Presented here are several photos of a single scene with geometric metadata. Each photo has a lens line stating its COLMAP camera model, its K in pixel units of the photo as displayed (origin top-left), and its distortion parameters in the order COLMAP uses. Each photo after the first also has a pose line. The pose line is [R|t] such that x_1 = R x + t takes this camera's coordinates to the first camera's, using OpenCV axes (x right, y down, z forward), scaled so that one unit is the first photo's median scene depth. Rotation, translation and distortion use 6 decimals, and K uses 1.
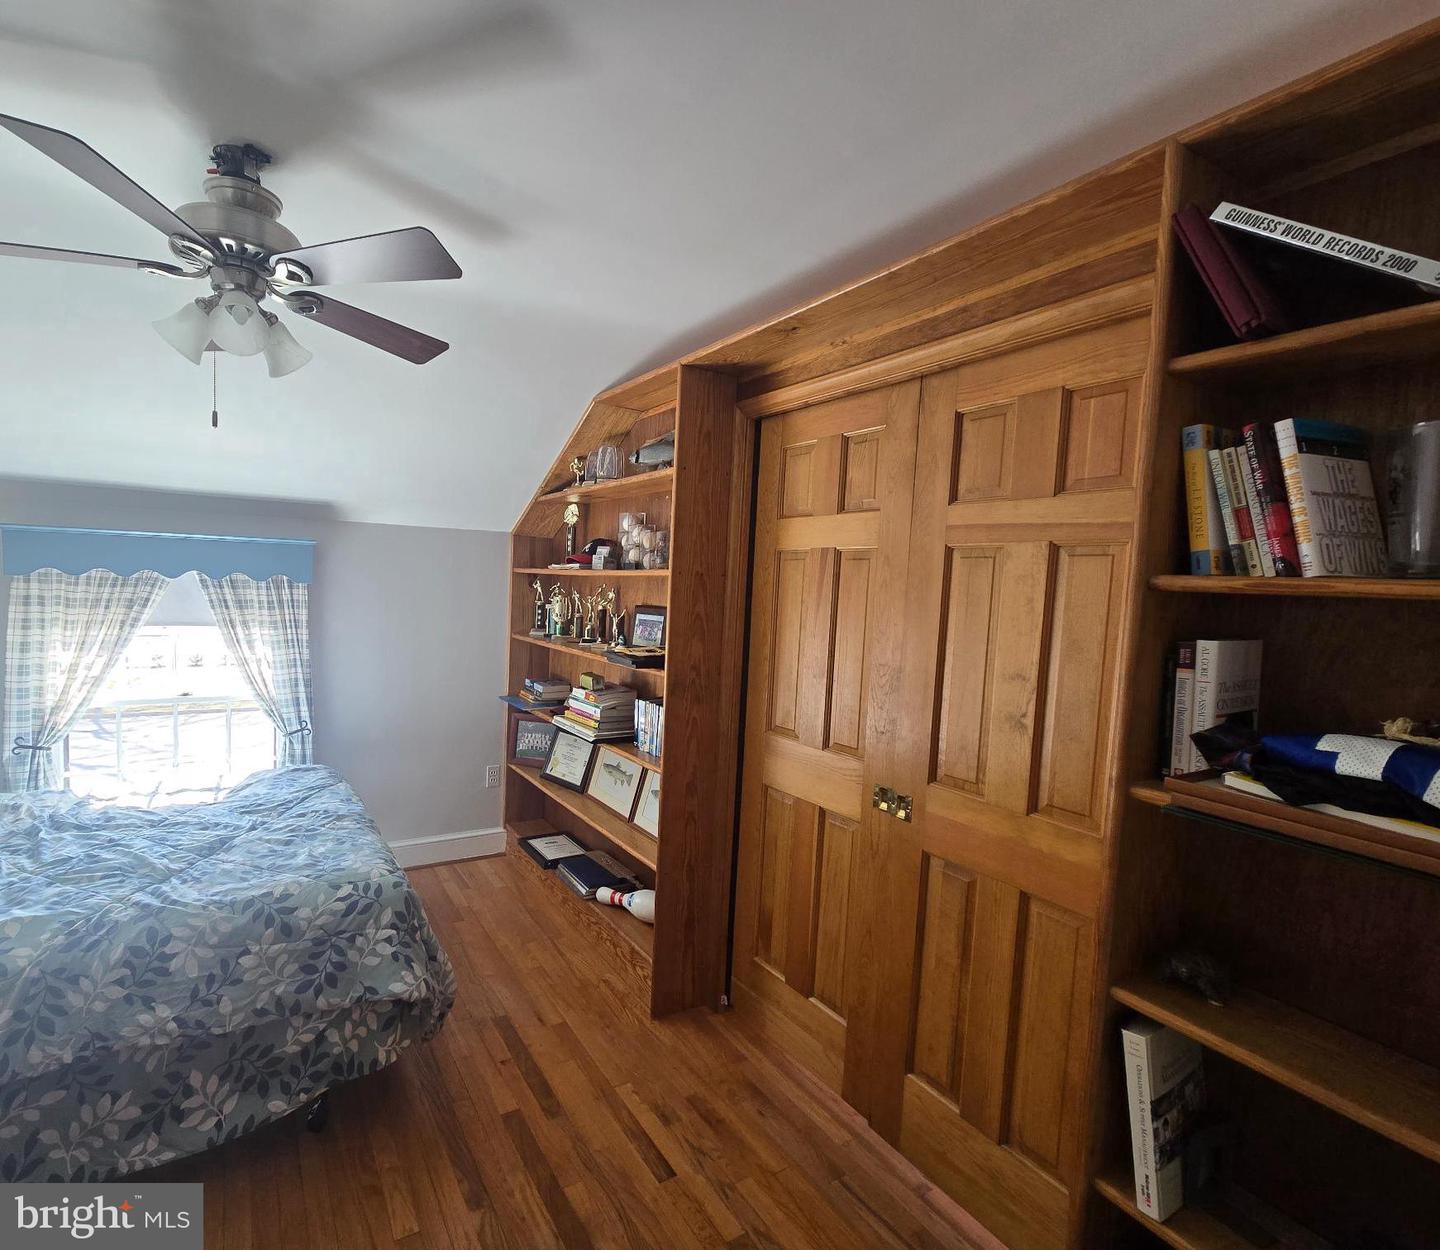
lens RADIAL K [[752.9, 0, 719.8], [0, 752.9, 631.9], [0, 0, 1]] dist [-0.007101, 0.000005]
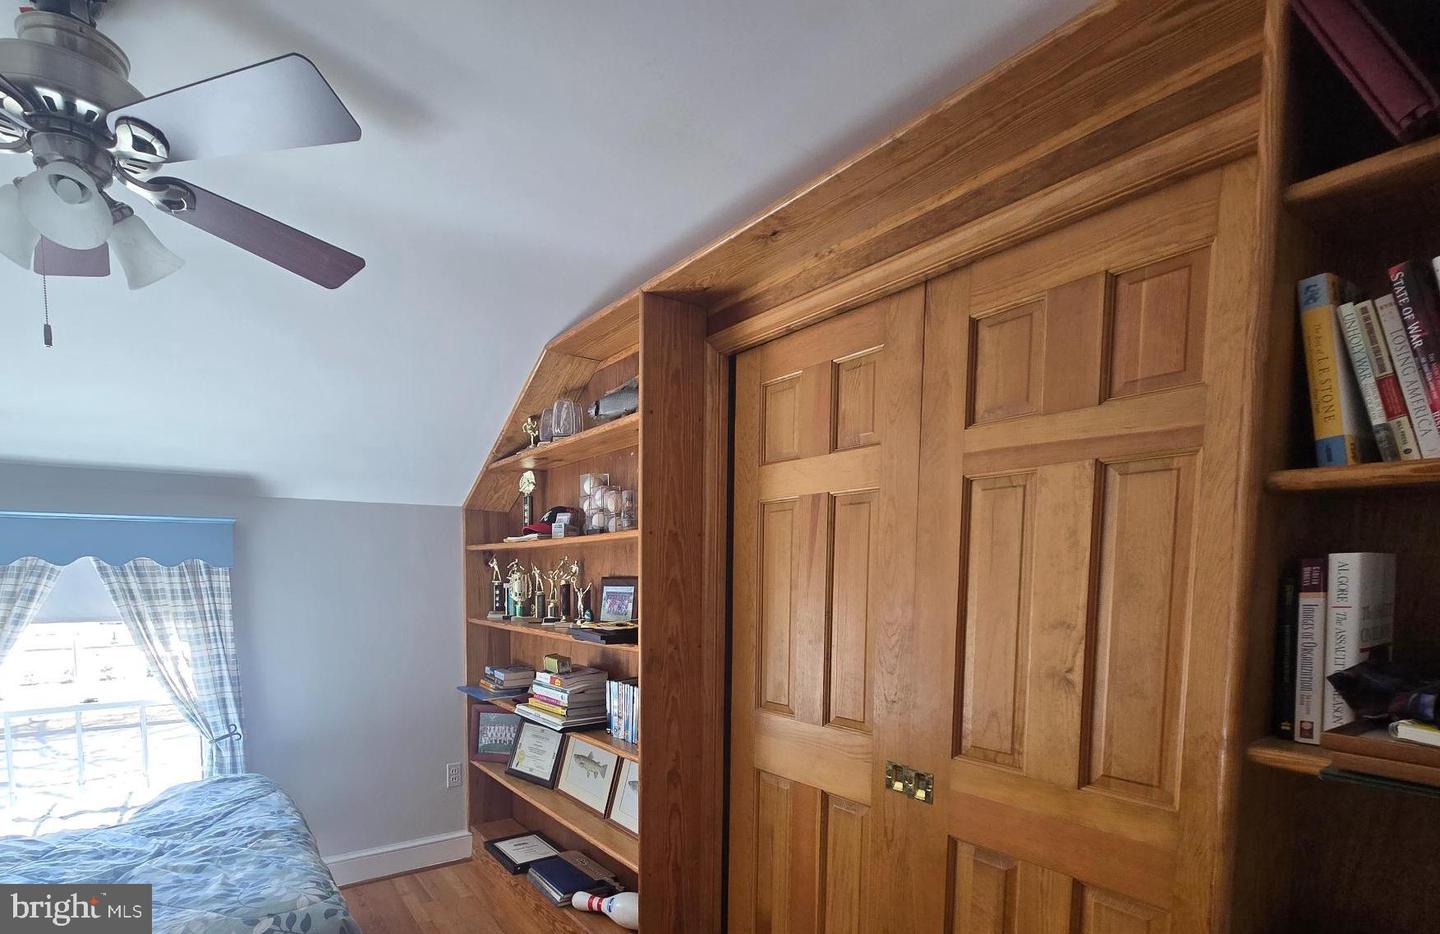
lens RADIAL K [[736.9, 0, 714.1], [0, 736.9, 598.5], [0, 0, 1]] dist [-0.003515, -0.003389]
pose [[0.998174, -0.045520, 0.039708, -0.019545], [0.046568, 0.998580, -0.025873, 0.027926], [-0.038474, 0.027675, 0.998876, 0.157281]]
